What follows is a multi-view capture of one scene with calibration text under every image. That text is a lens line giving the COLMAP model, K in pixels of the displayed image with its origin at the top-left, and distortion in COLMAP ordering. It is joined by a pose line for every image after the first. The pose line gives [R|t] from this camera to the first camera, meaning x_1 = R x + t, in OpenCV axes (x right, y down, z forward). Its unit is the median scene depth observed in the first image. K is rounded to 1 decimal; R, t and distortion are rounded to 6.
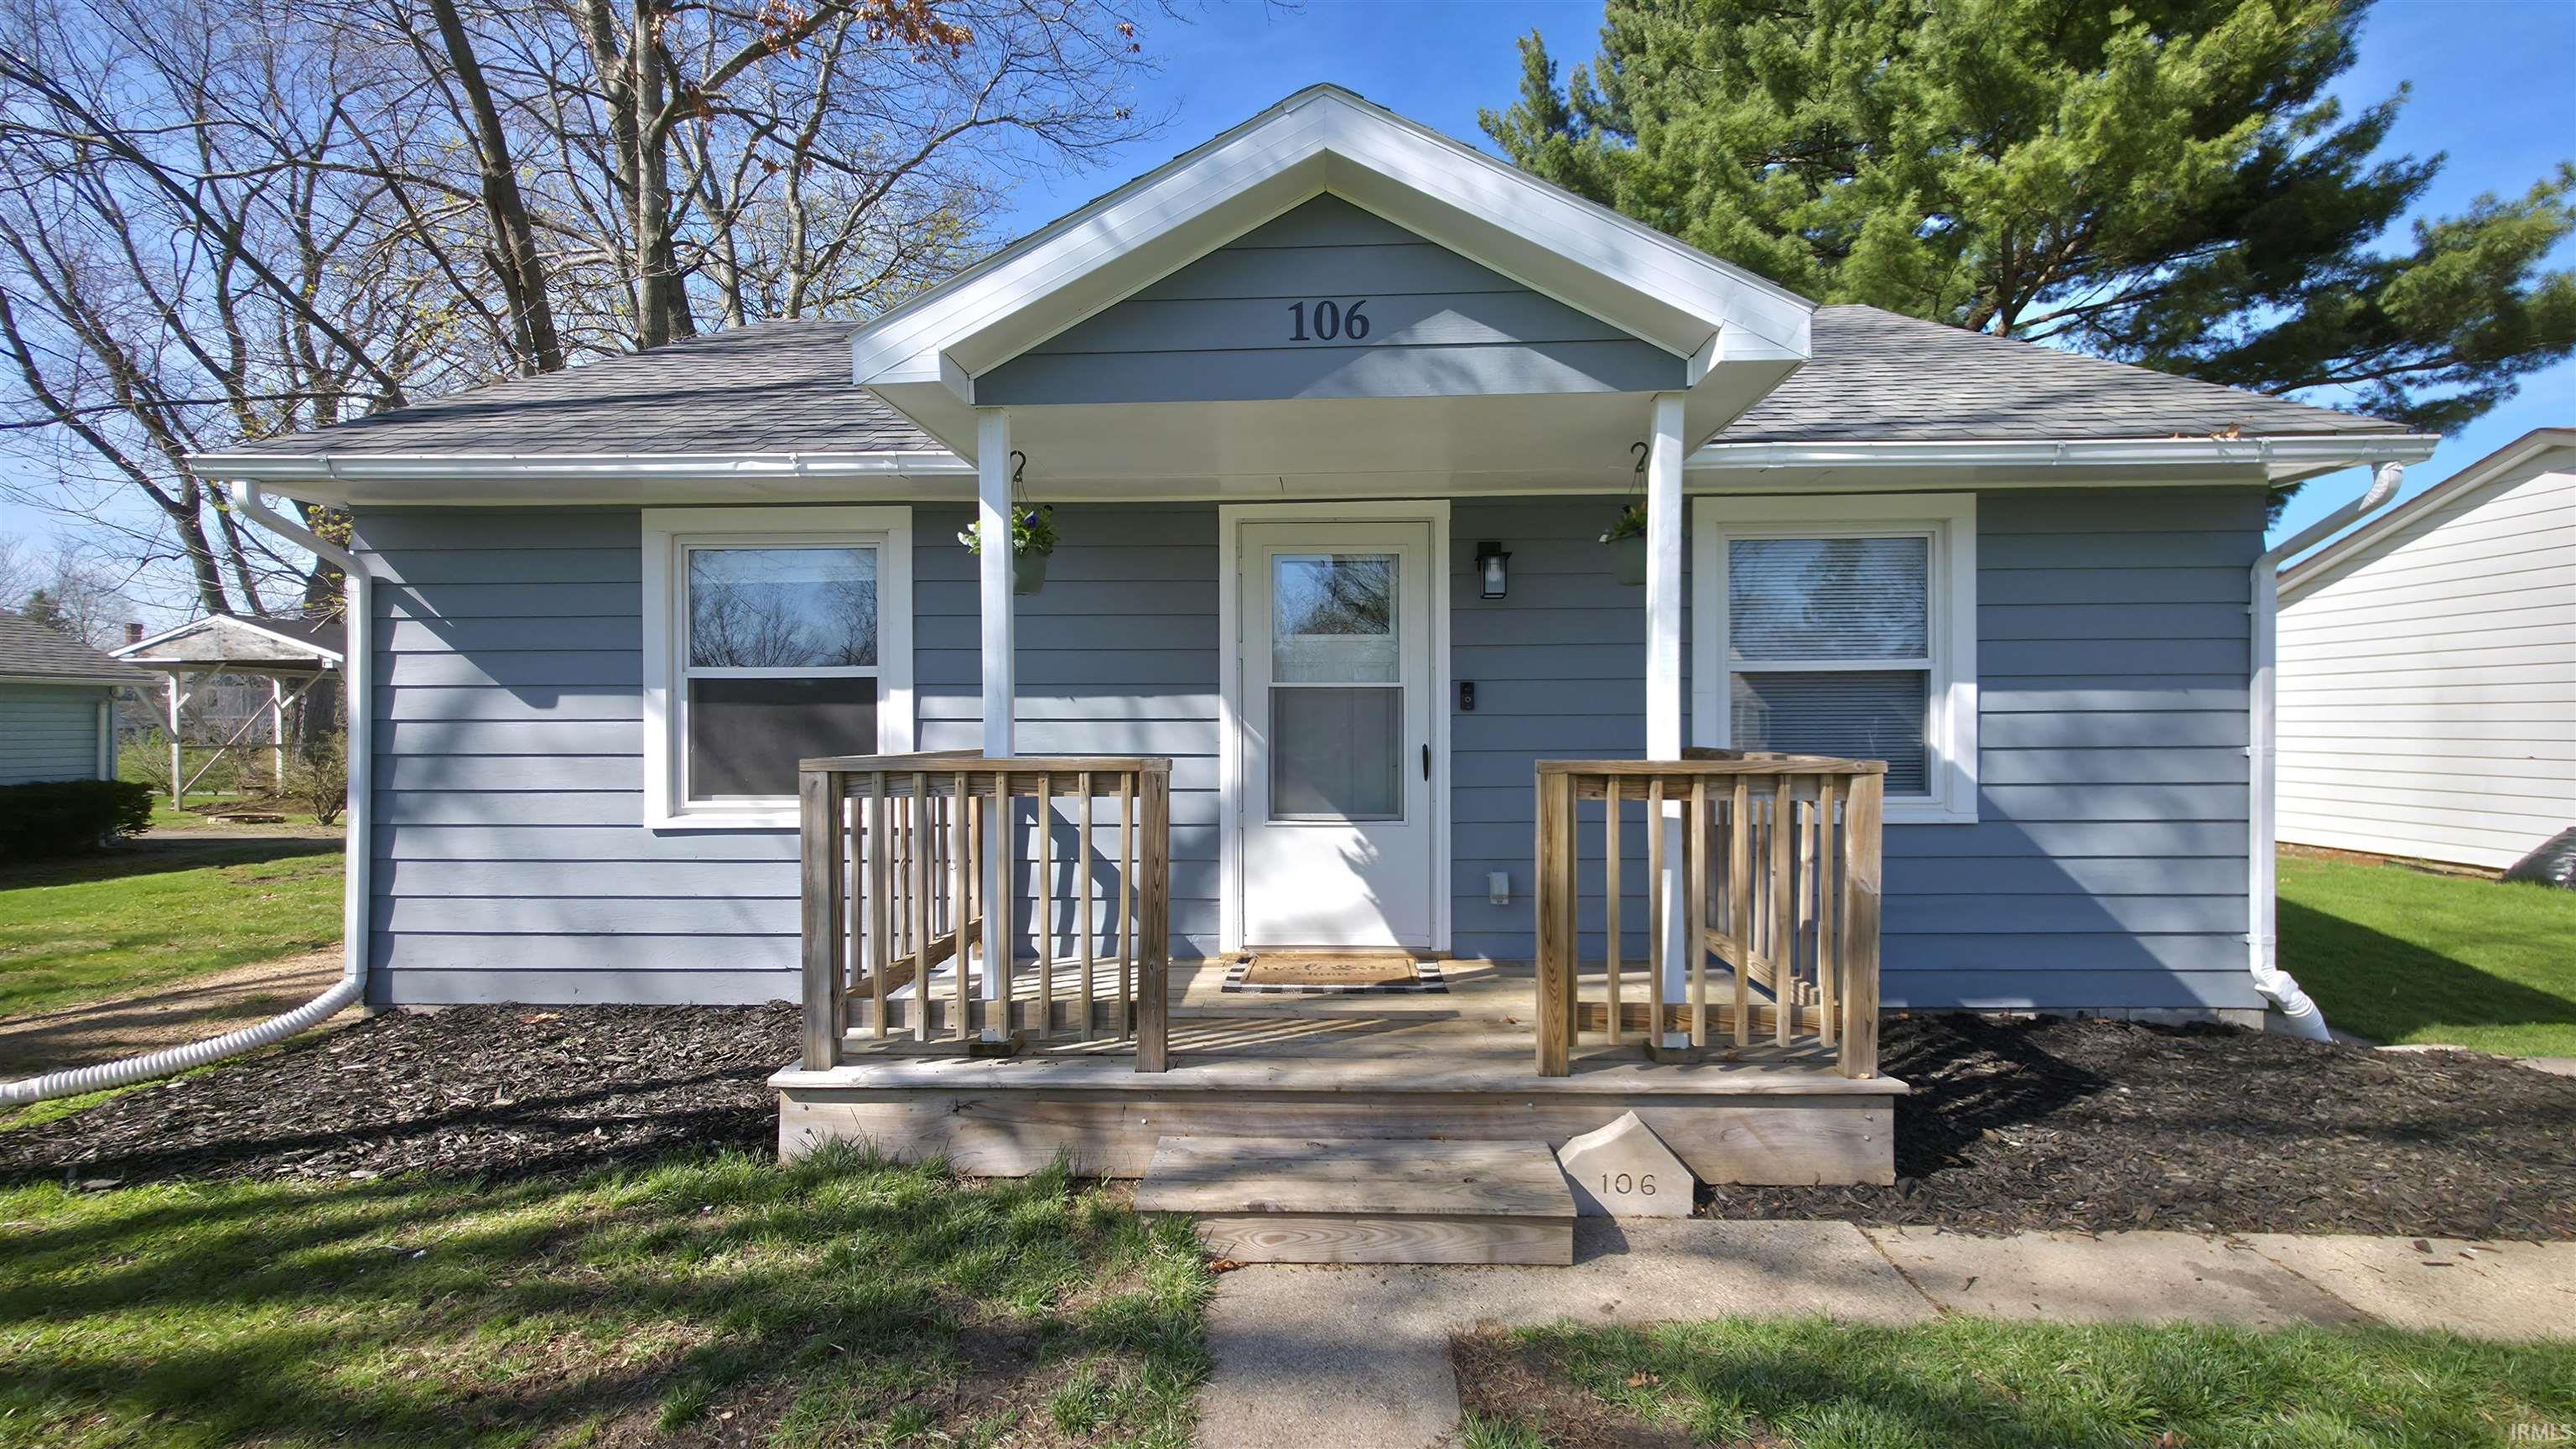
lens RADIAL K [[1028.1, 0, 1291.1], [0, 1028.1, 735.5], [0, 0, 1]] dist [0.002426, -0.000474]
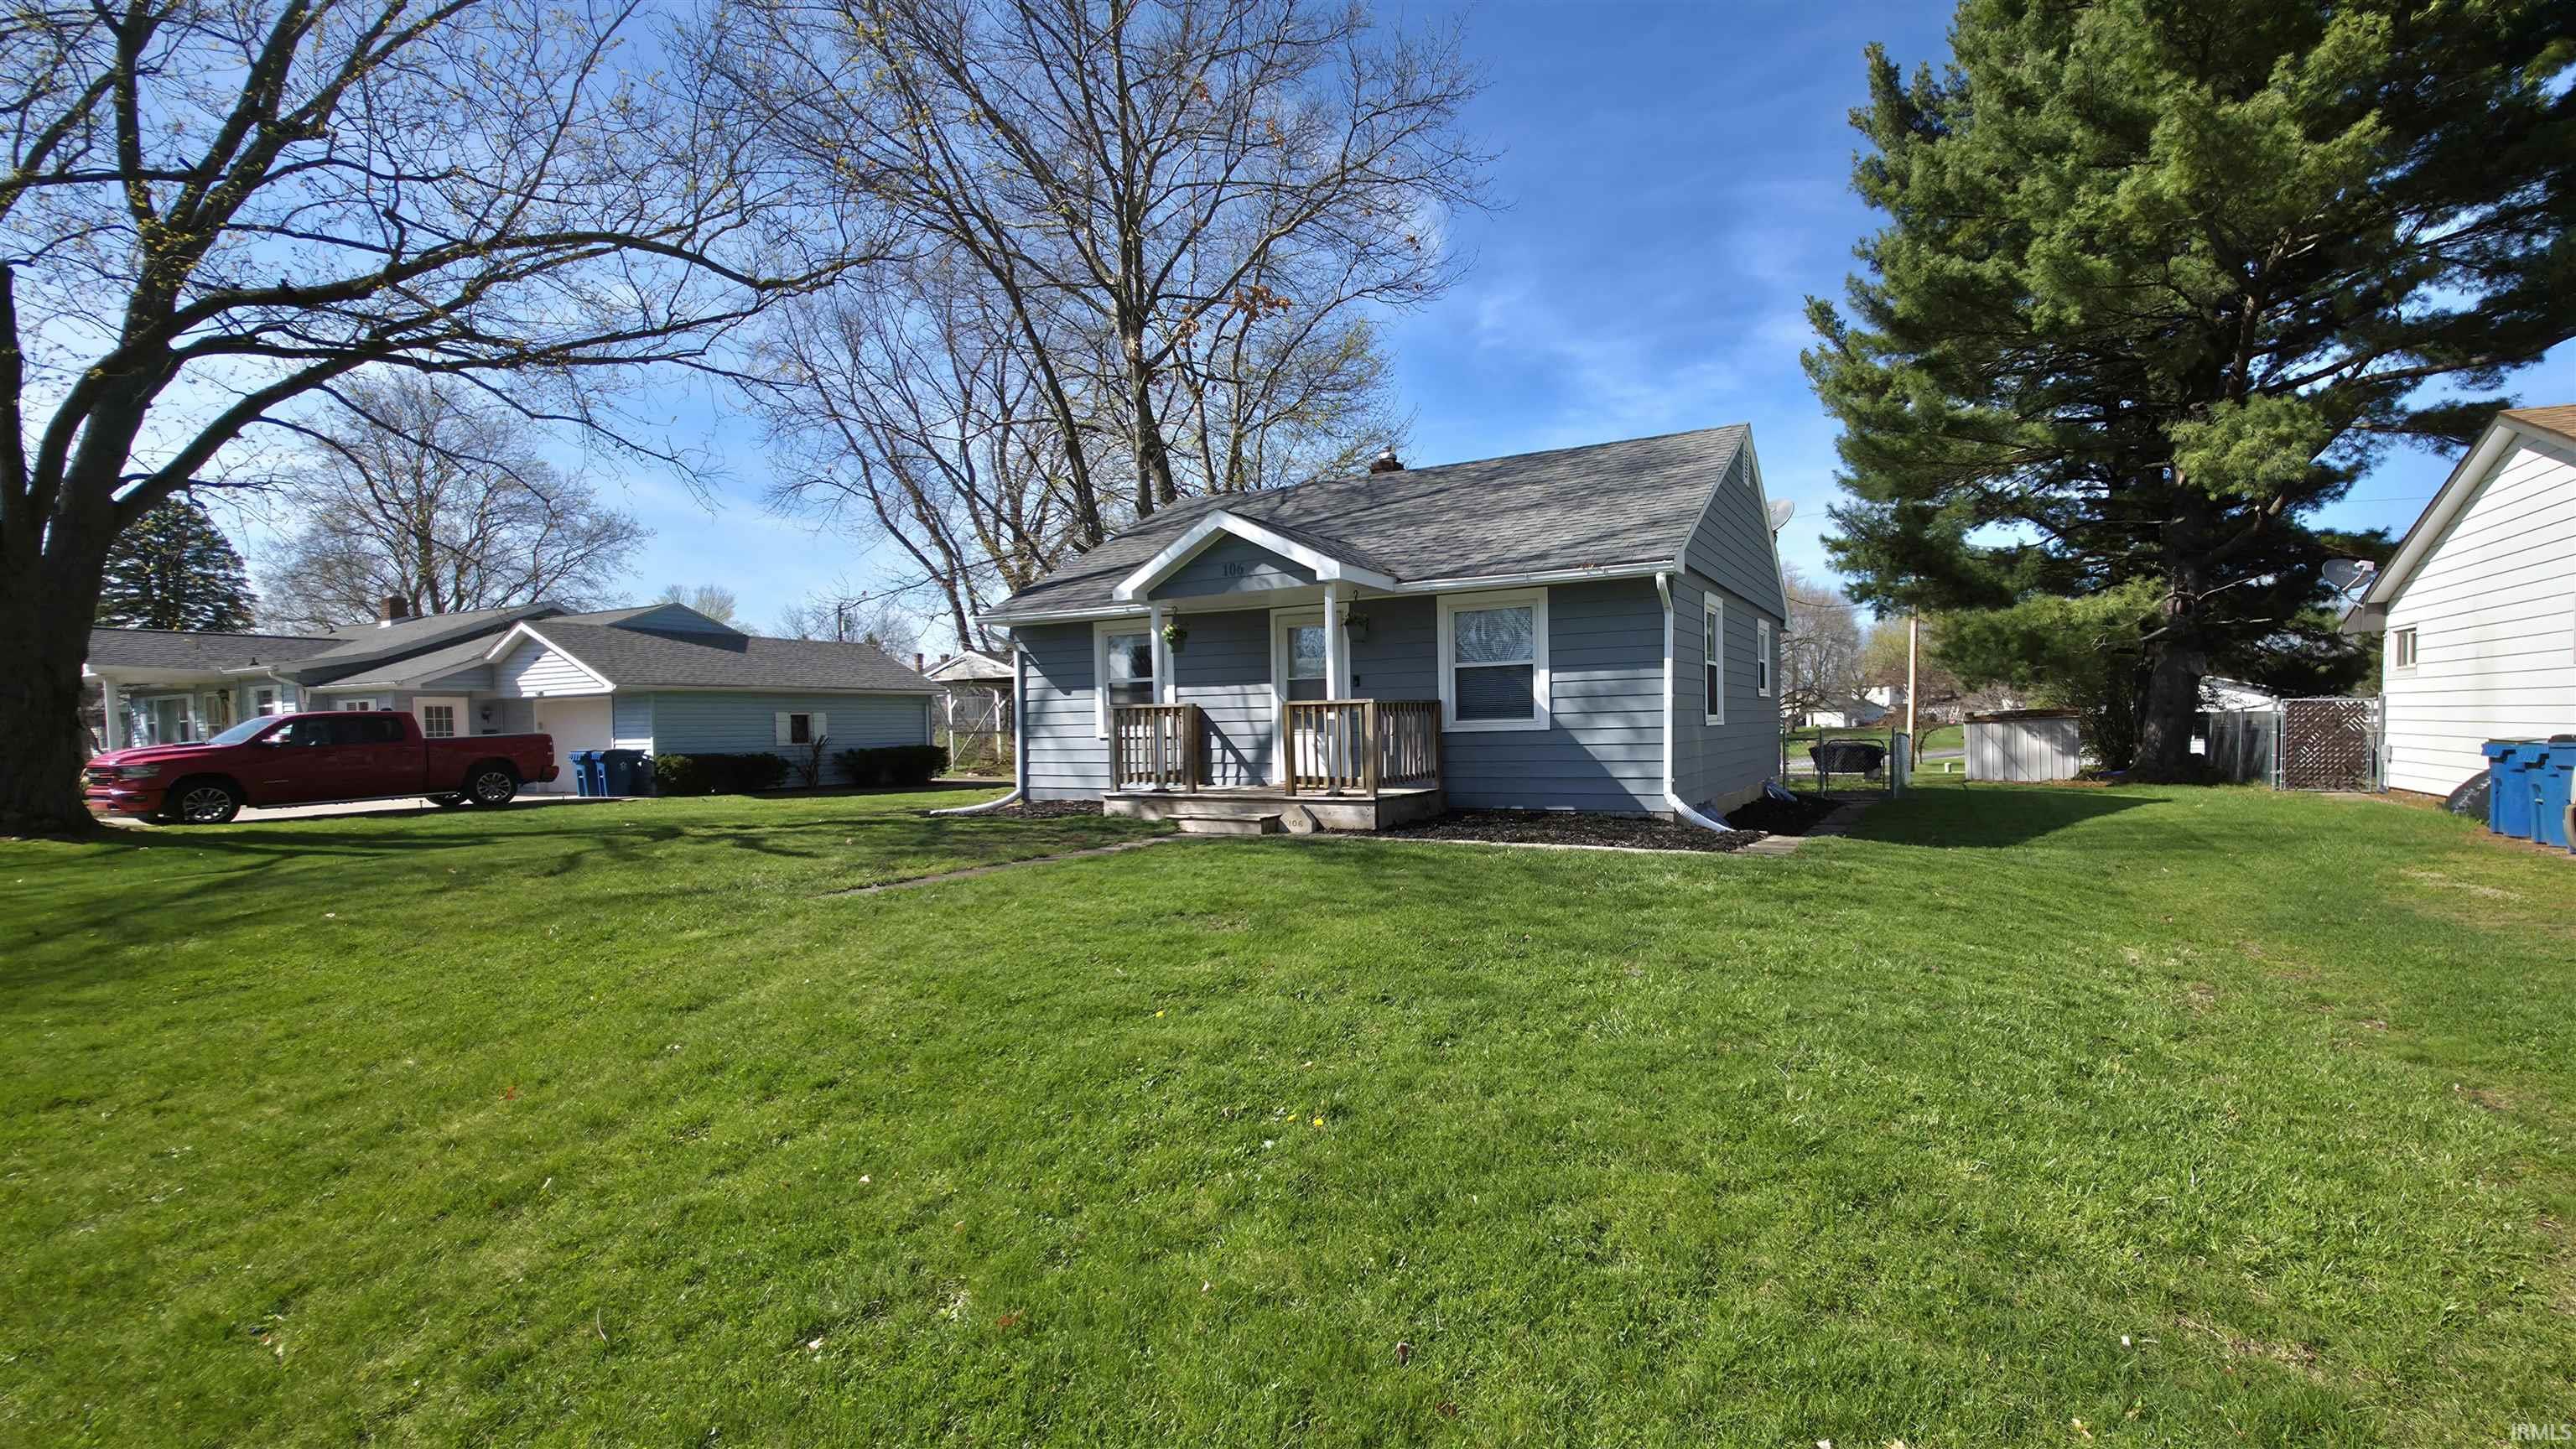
lens RADIAL K [[1041.3, 0, 1348.8], [0, 1041.3, 780.3], [0, 0, 1]] dist [-0.000506, 0.000120]
pose [[0.899442, 0.011705, -0.436882, 0.872742], [0.010481, 0.998776, 0.048337, 0.054613], [0.436913, -0.048055, 0.898219, -0.887430]]
